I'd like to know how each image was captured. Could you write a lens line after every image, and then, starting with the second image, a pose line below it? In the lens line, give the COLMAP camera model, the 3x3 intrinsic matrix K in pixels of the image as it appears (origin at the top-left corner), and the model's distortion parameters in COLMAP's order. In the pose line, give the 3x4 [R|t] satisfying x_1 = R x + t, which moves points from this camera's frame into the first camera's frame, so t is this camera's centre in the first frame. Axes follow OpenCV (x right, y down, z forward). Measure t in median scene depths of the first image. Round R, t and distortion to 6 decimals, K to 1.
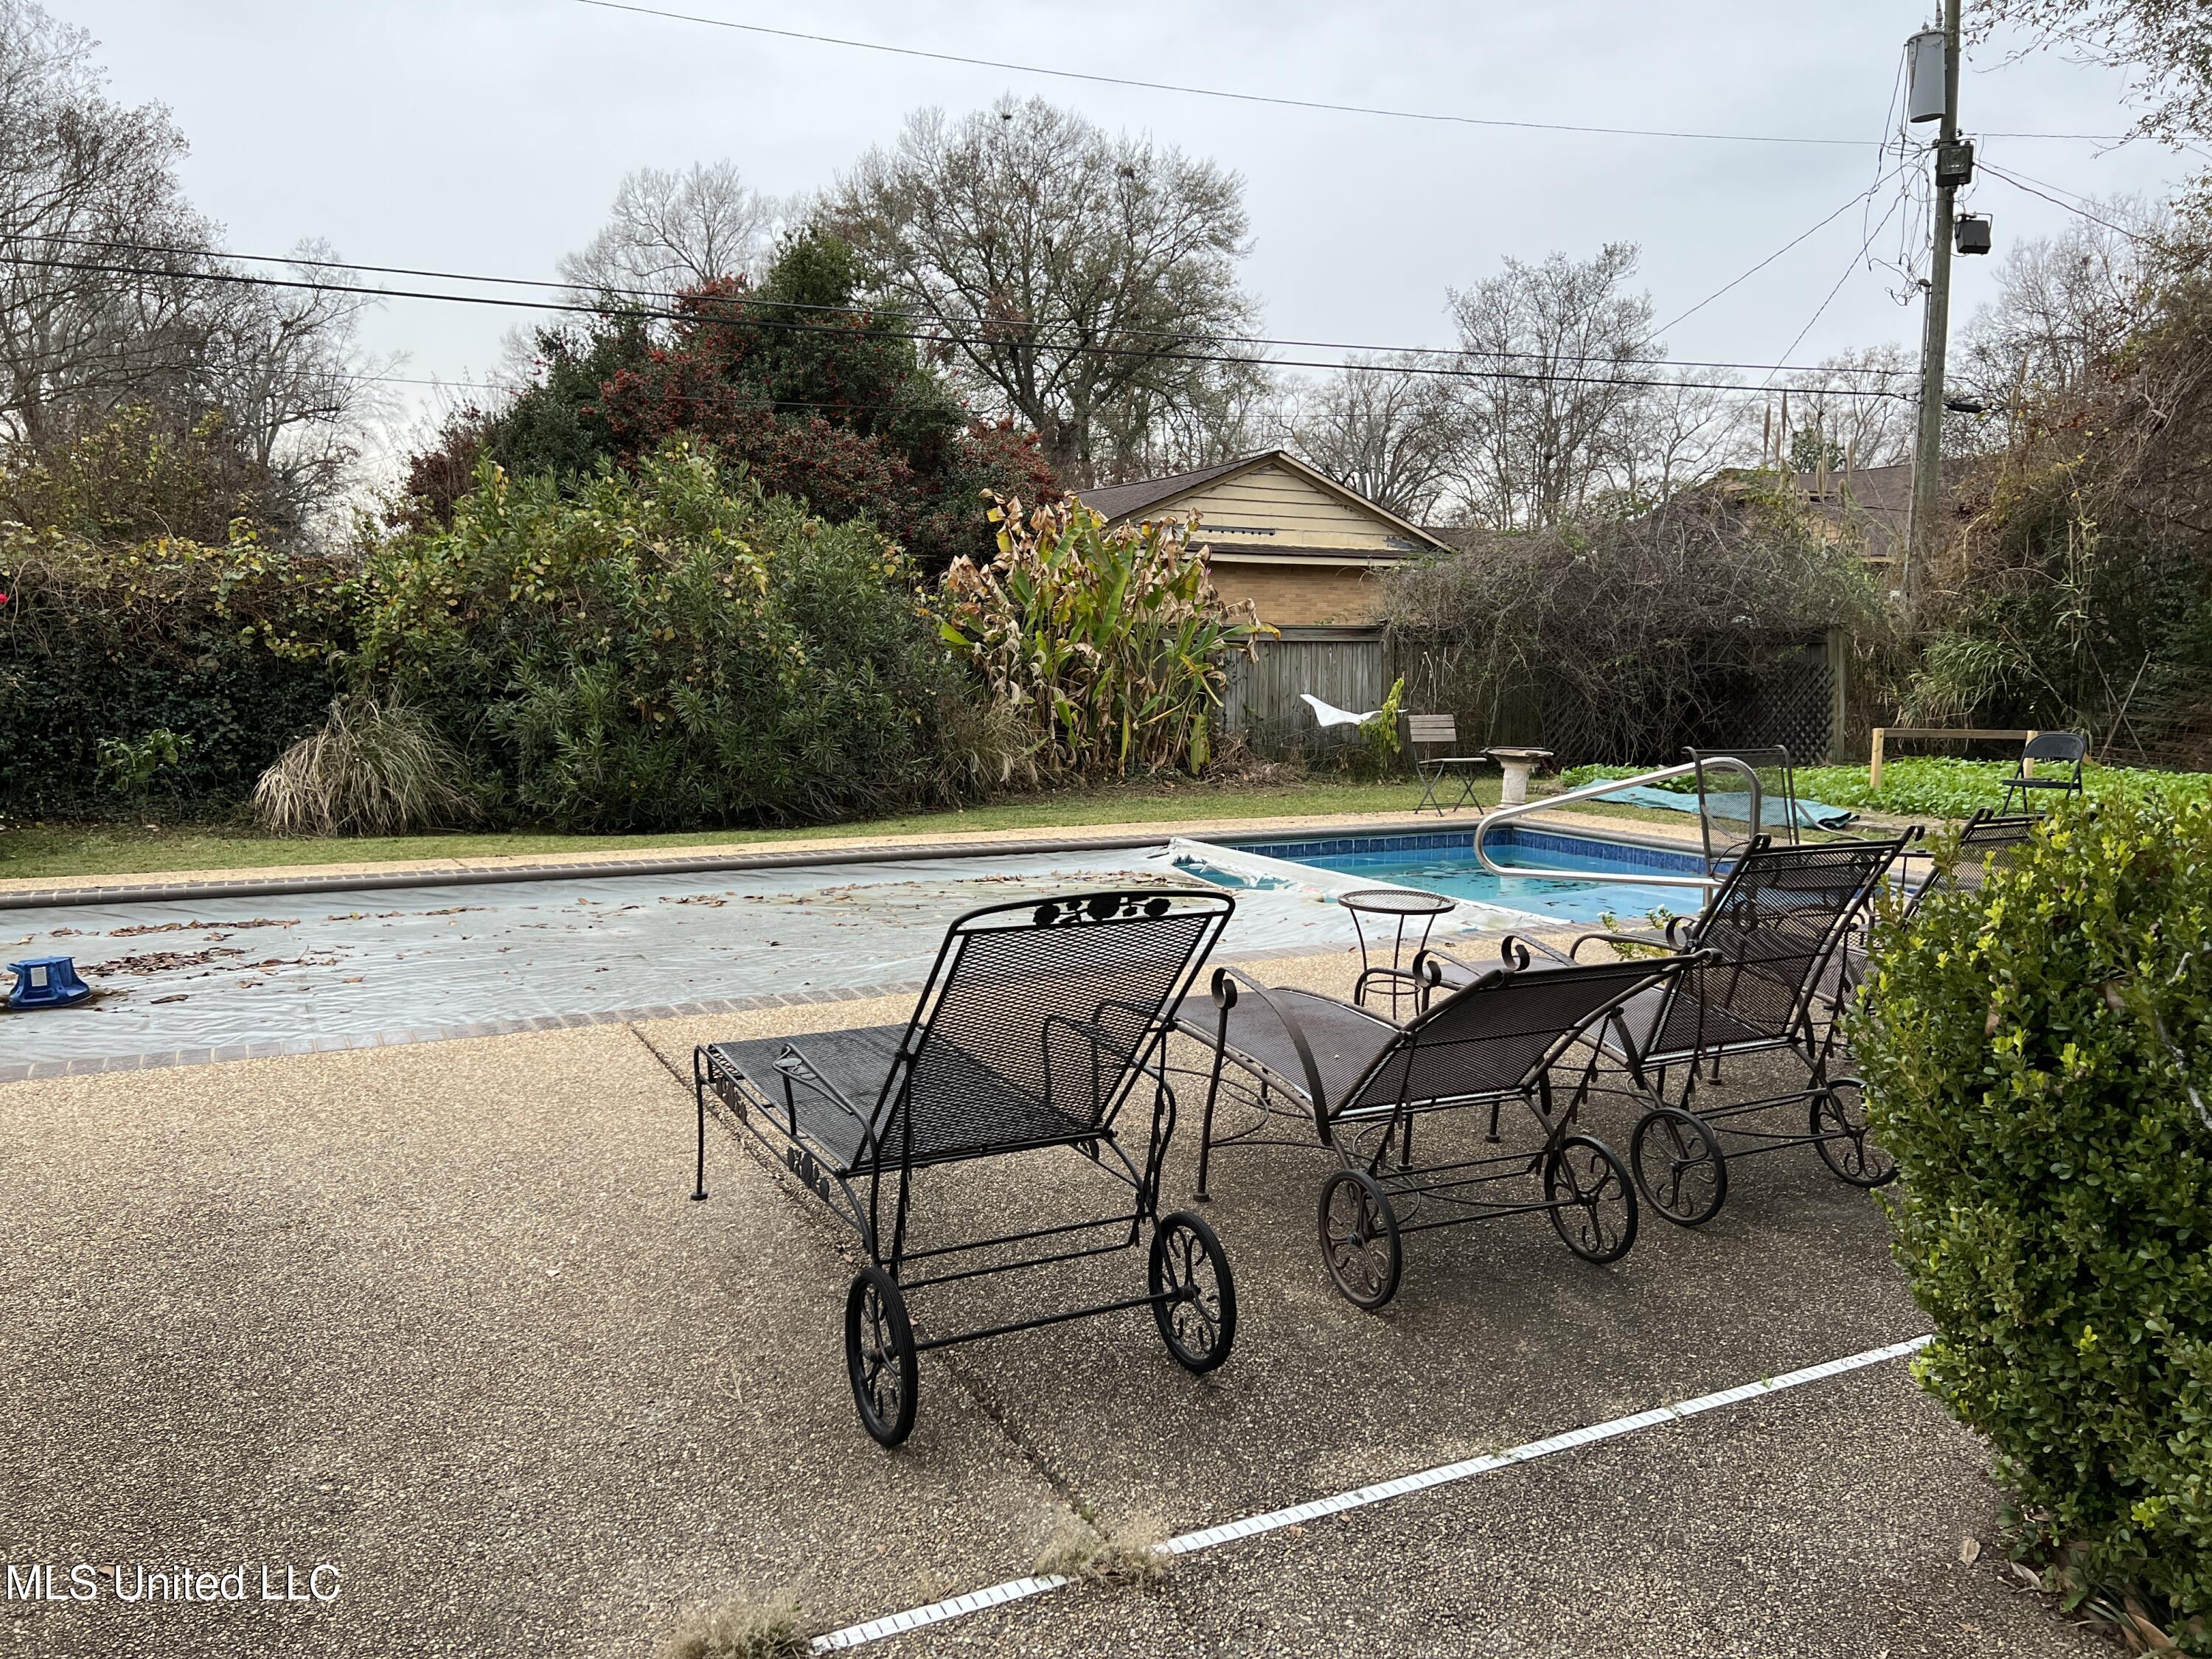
lens RADIAL K [[1667.0, 0, 1102.7], [0, 1667.0, 831.0], [0, 0, 1]] dist [0.027948, -0.003968]
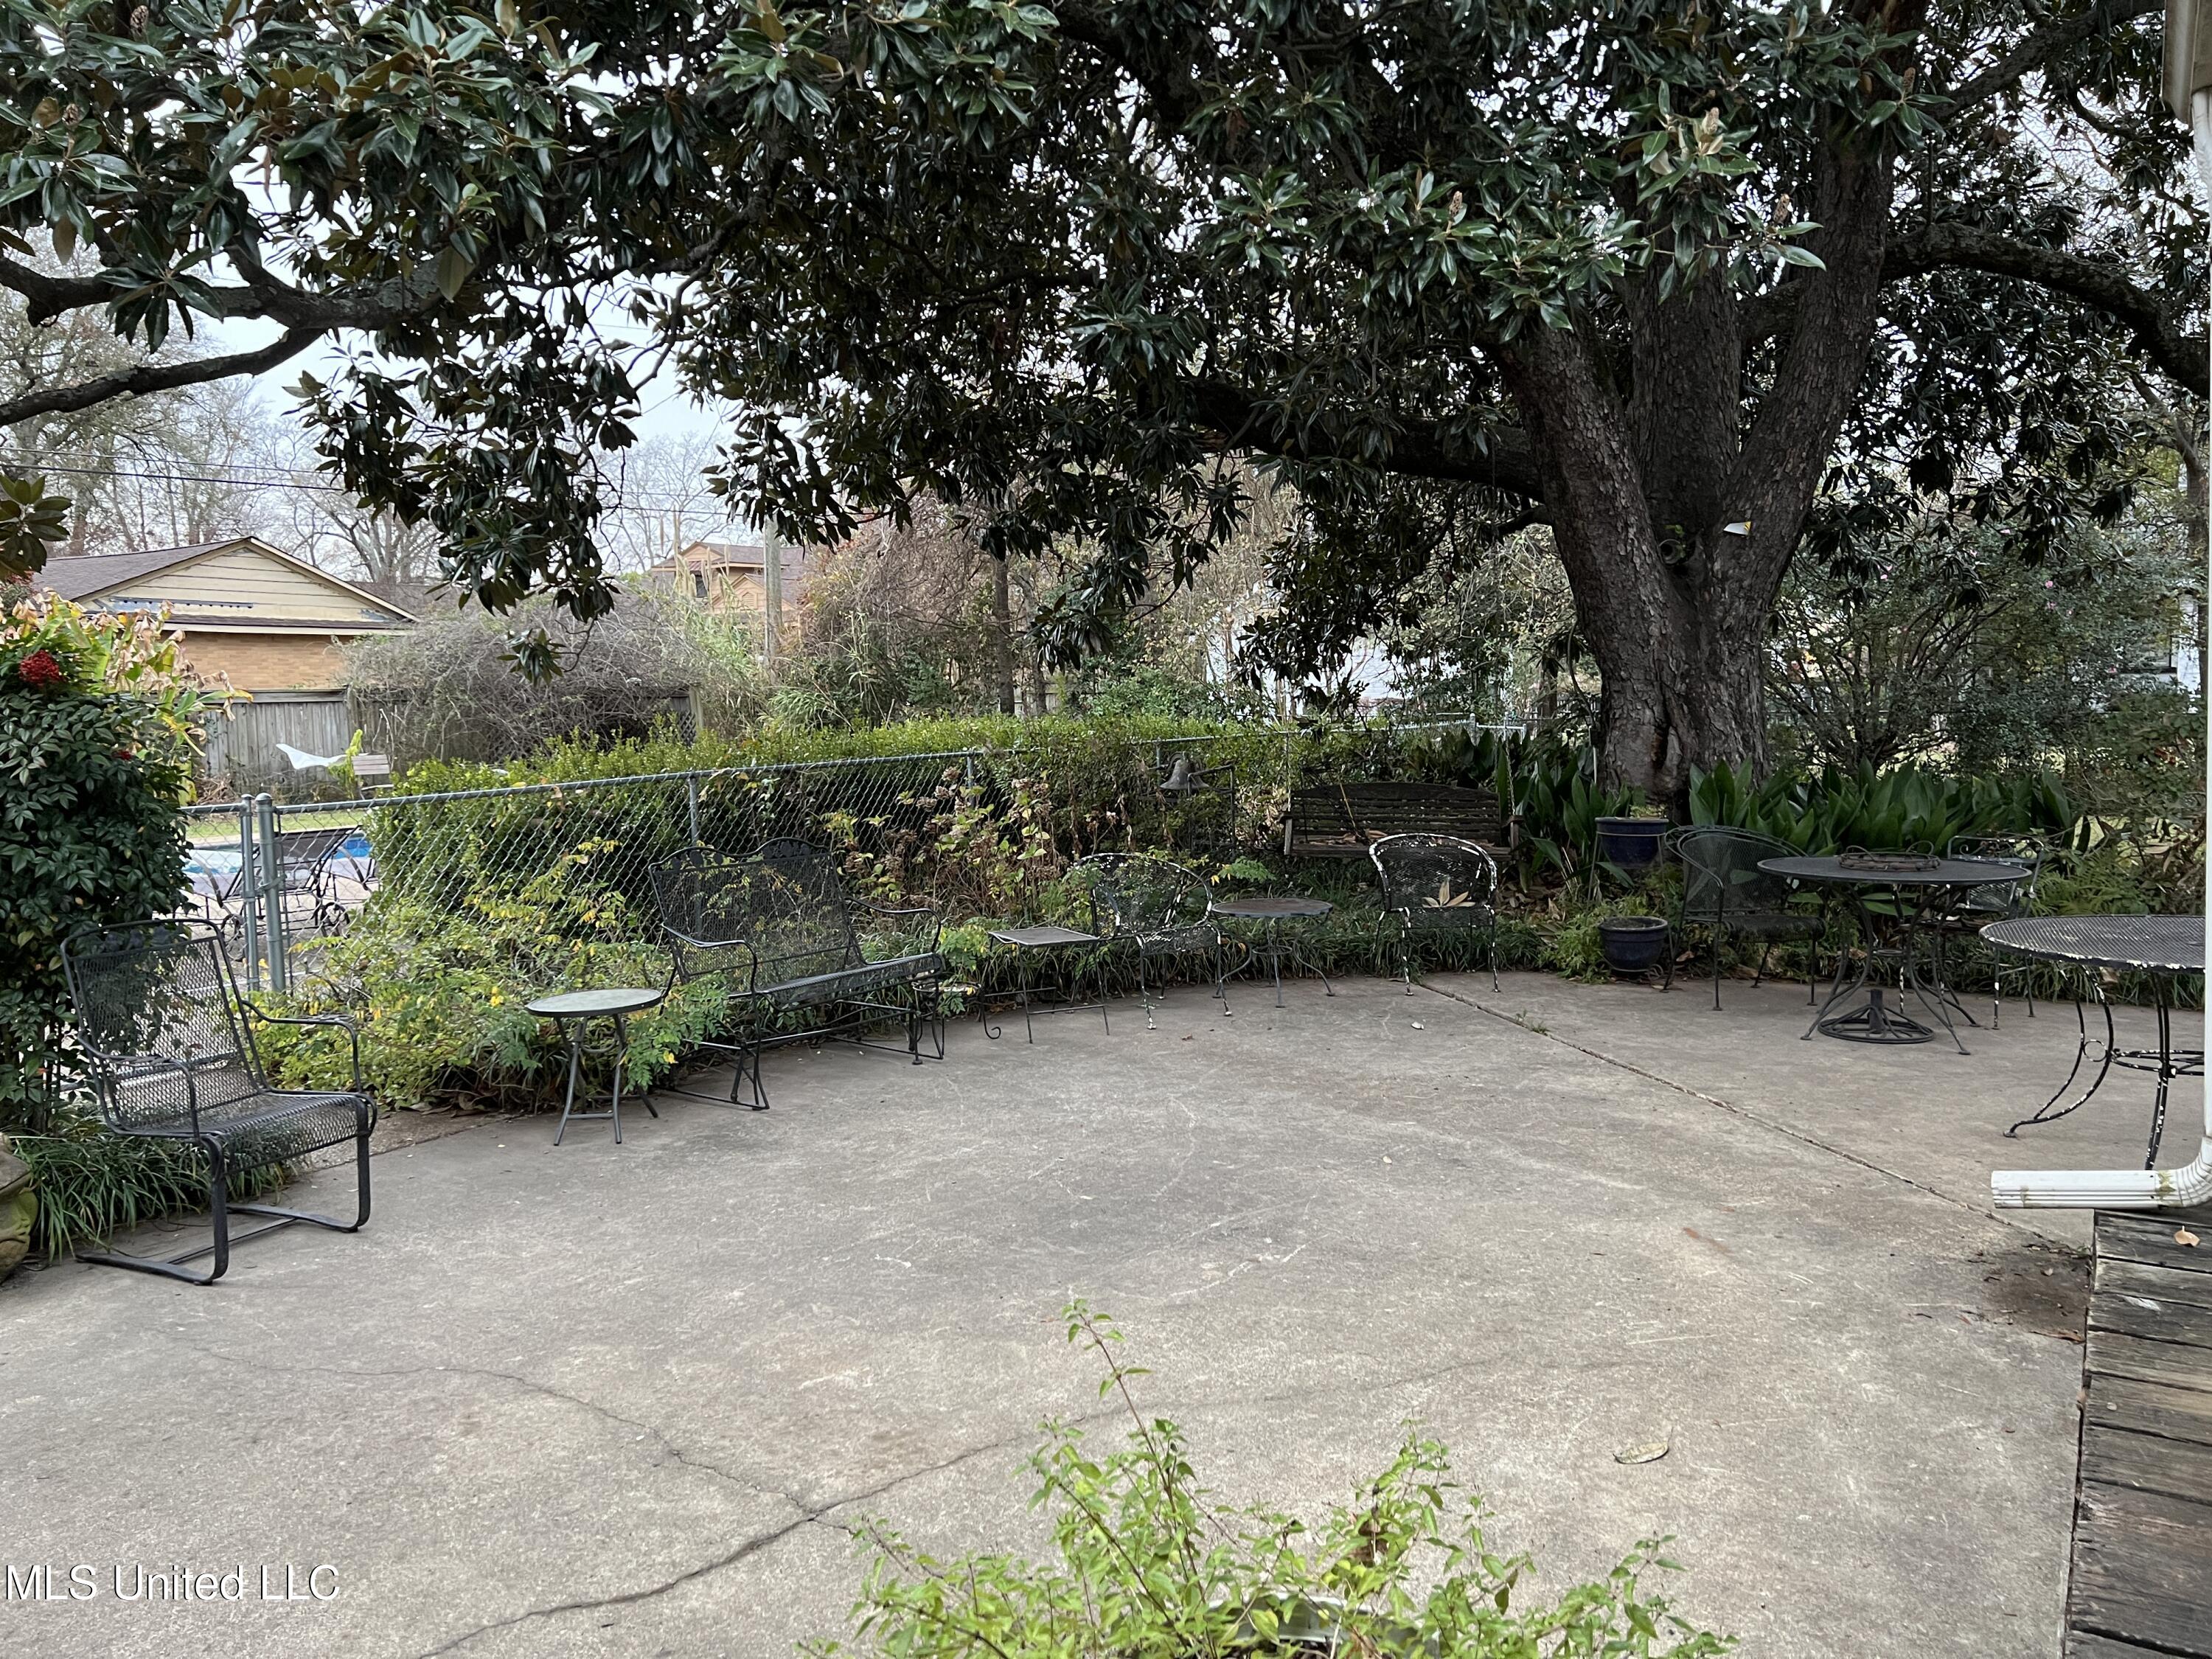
lens RADIAL K [[1667.0, 0, 1108.0], [0, 1667.0, 839.3], [0, 0, 1]] dist [0.027948, -0.003968]
pose [[0.852220, -0.063544, 0.519310, -0.009826], [0.073884, 0.997267, 0.000780, 0.037826], [-0.517940, 0.037704, 0.854585, -0.439072]]
